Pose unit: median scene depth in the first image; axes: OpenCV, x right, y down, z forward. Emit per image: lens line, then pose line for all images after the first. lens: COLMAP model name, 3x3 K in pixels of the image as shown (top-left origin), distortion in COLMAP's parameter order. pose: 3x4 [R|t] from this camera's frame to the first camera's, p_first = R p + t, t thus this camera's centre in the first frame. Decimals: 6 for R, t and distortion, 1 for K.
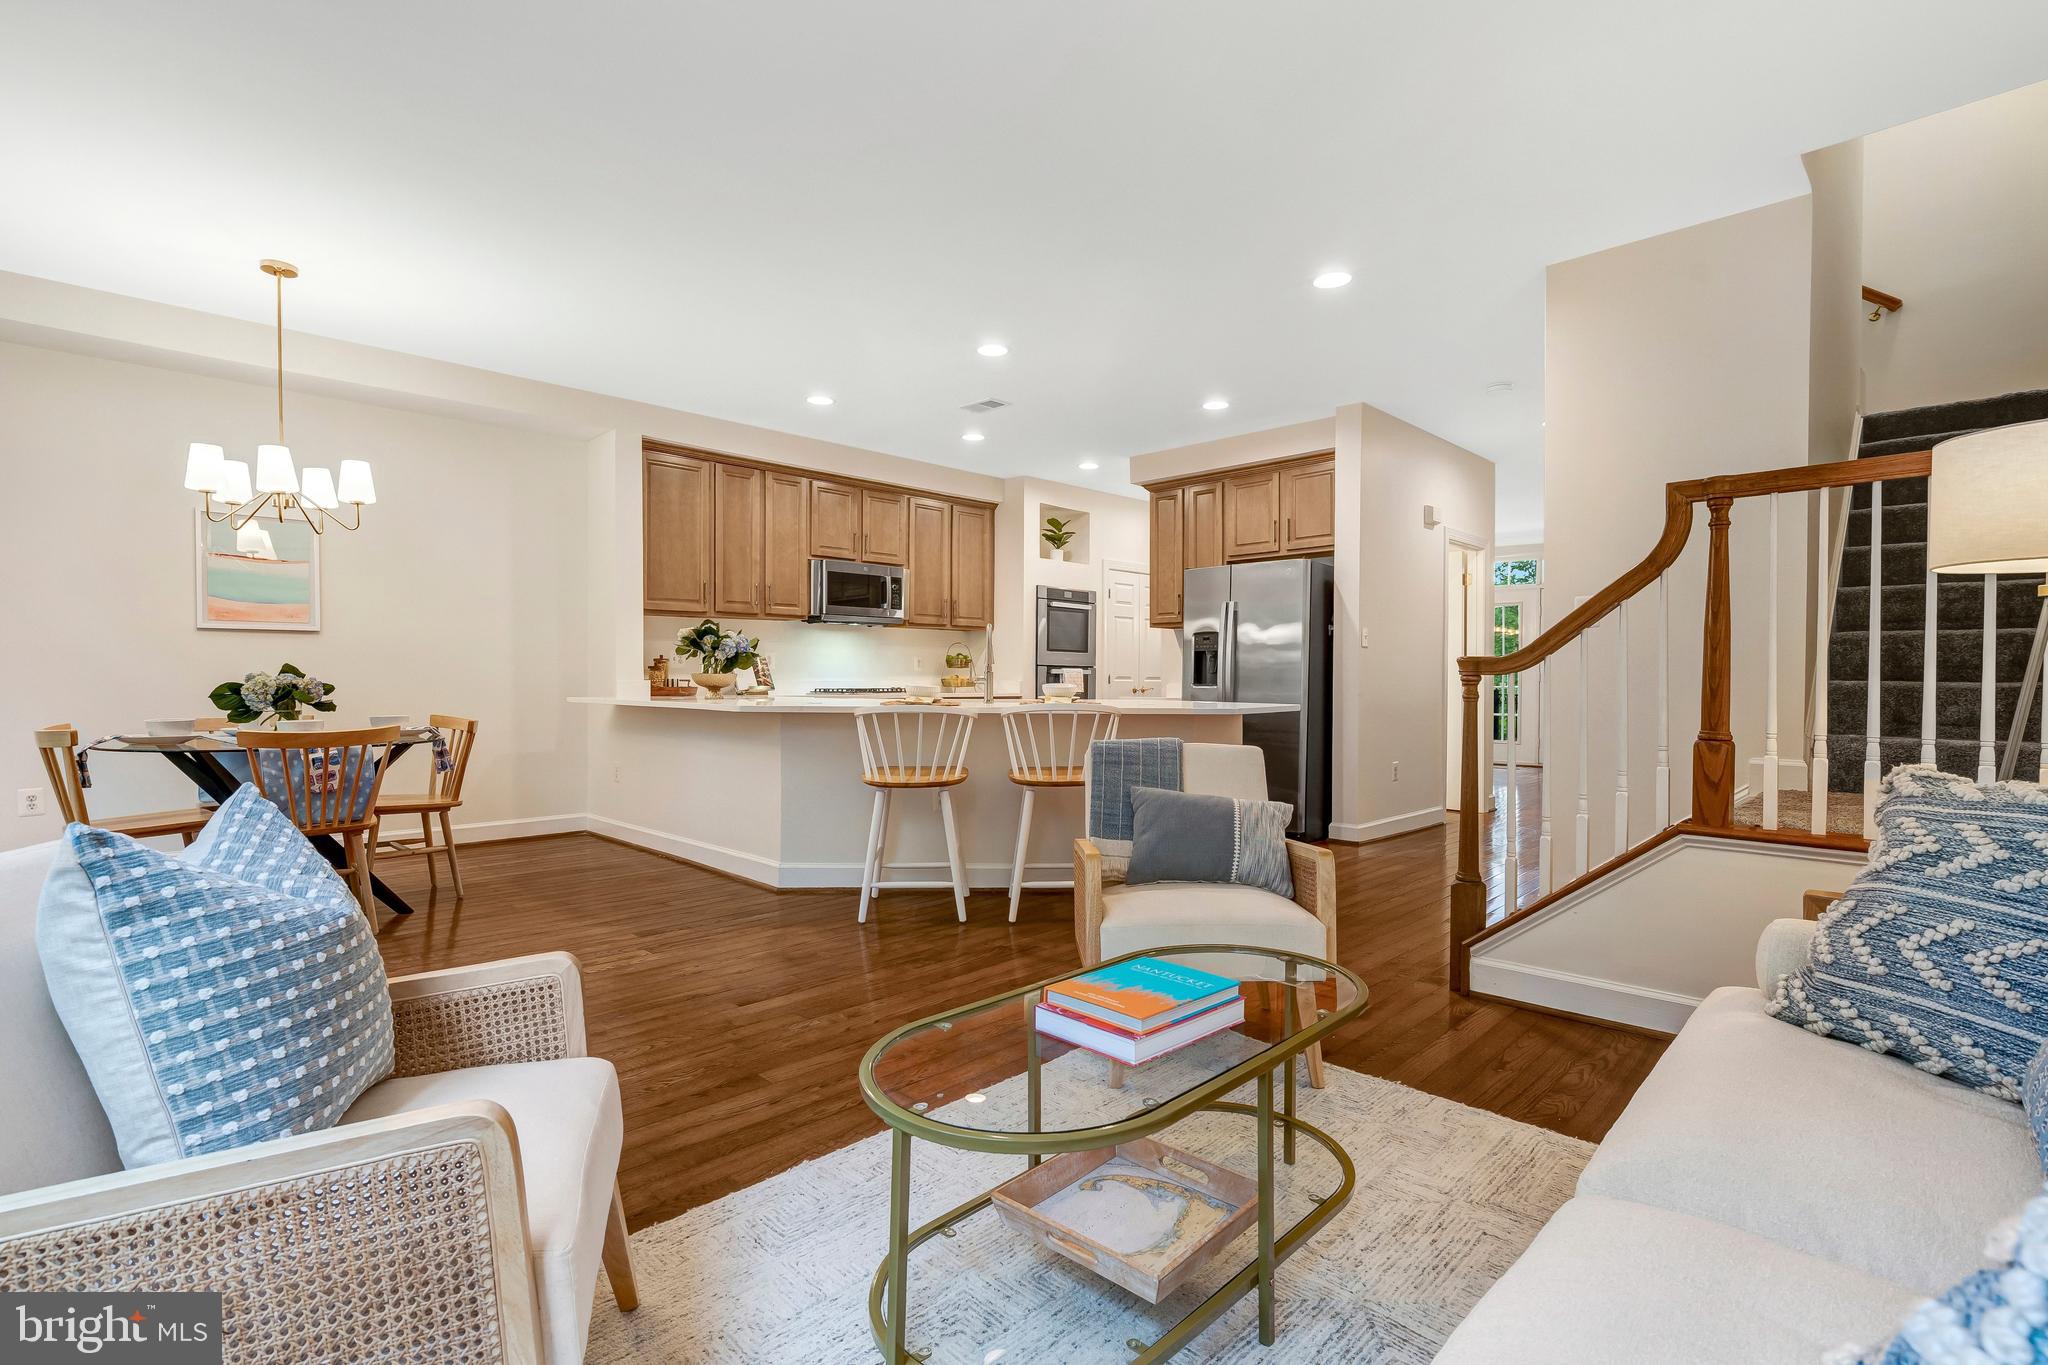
lens RADIAL K [[949.5, 0, 1021.5], [0, 949.5, 686.2], [0, 0, 1]] dist [-0.008993, 0.003385]
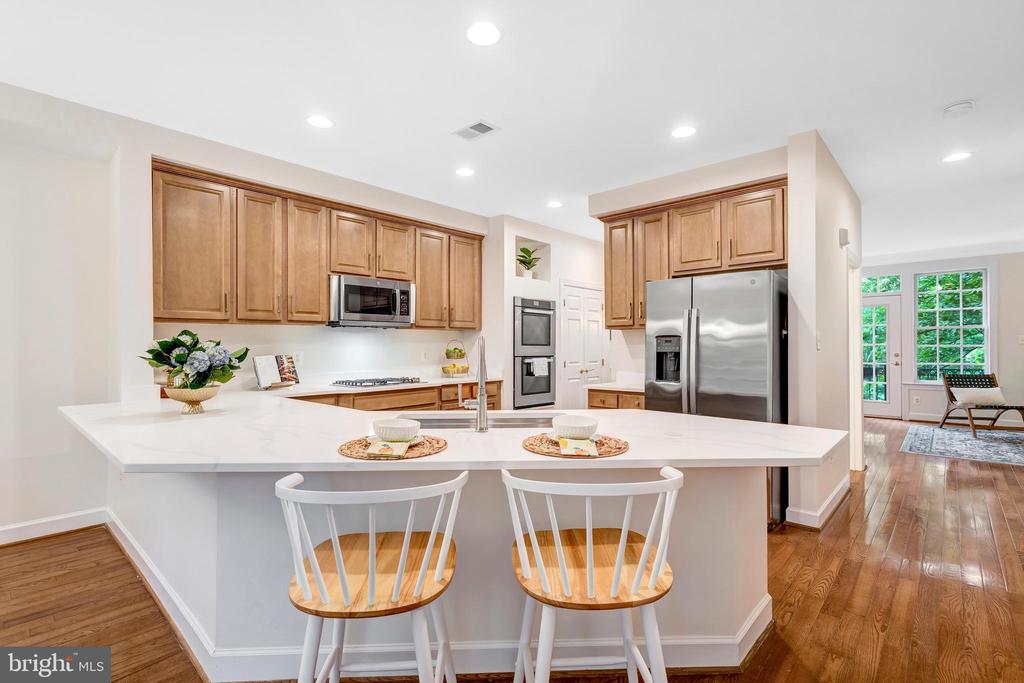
lens RADIAL K [[474.8, 0, 514.6], [0, 474.8, 345.0], [0, 0, 1]] dist [-0.008993, 0.003385]
pose [[0.998831, -0.006803, 0.047852, -0.016709], [0.007261, 0.999929, -0.009407, -0.034898], [-0.047785, 0.009743, 0.998810, 0.366706]]
